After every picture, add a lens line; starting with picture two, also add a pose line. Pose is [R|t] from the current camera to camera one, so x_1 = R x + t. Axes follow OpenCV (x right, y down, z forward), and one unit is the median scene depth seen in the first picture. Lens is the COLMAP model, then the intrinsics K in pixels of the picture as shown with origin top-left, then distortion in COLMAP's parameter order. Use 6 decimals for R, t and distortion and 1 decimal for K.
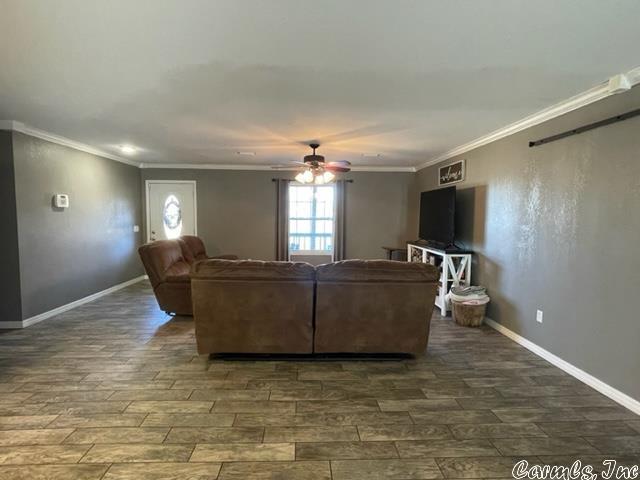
lens RADIAL K [[334.6, 0, 313.9], [0, 334.6, 240.9], [0, 0, 1]] dist [-0.008201, 0.004546]
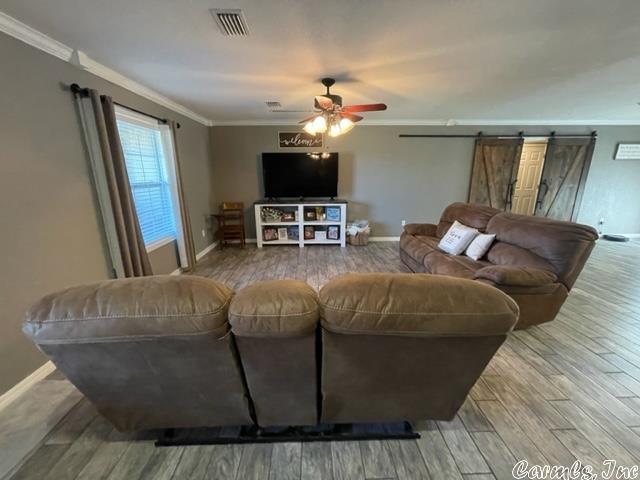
lens RADIAL K [[256.3, 0, 317.6], [0, 256.3, 239.5], [0, 0, 1]] dist [0.000067, 0.000187]
pose [[0.006468, -0.253857, 0.967220, -1.027251], [0.081447, 0.964161, 0.252509, -0.145176], [-0.996657, 0.077144, 0.026912, 1.659687]]
